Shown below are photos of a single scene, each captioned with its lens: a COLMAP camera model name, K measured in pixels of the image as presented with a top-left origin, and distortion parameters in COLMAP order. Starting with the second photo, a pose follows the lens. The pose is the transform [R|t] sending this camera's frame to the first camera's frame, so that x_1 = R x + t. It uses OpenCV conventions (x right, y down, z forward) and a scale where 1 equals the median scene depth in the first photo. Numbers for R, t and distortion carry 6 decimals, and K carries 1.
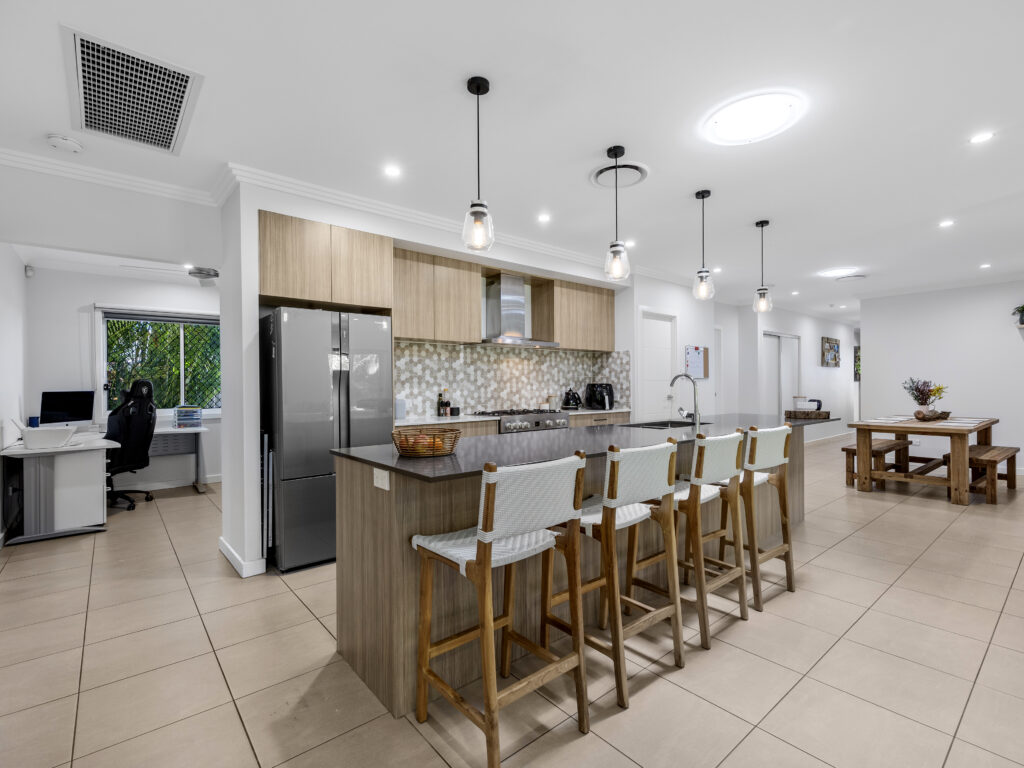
lens RADIAL K [[463.2, 0, 510.1], [0, 463.2, 386.3], [0, 0, 1]] dist [-0.004020, 0.000528]
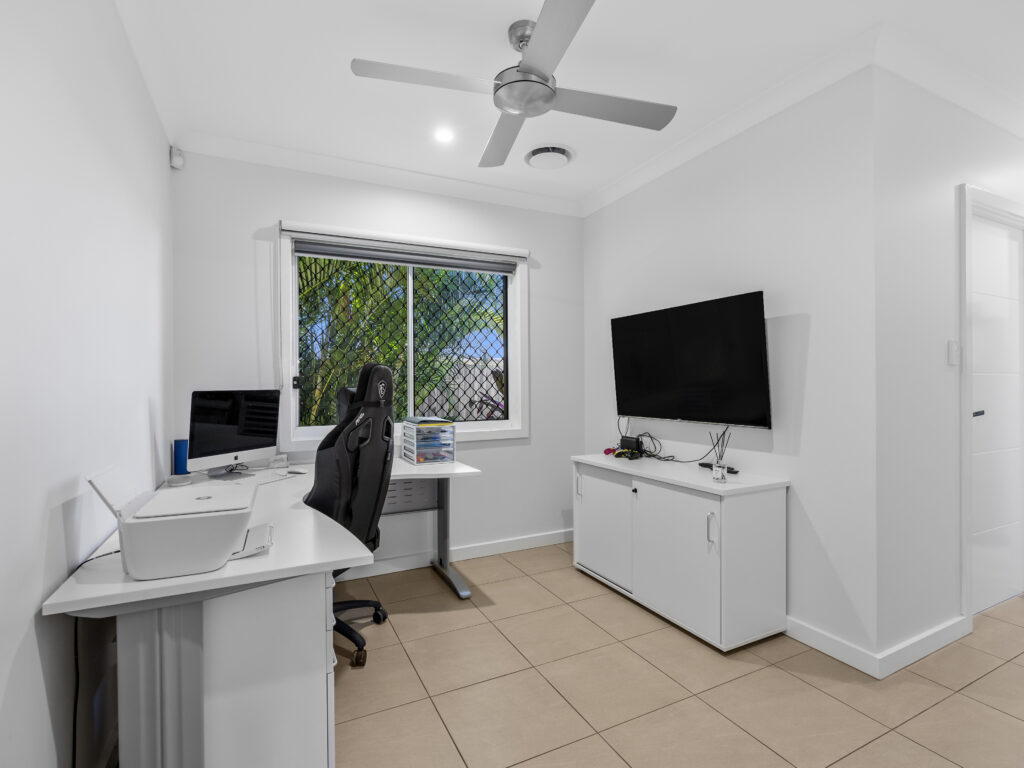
lens RADIAL K [[495.9, 0, 513.8], [0, 495.9, 383.4], [0, 0, 1]] dist [-0.000934, -0.000250]
pose [[0.968519, 0.002329, -0.248927, -0.502157], [-0.003347, 0.999988, -0.003668, 0.004300], [0.248916, 0.004386, 0.968515, 0.521108]]
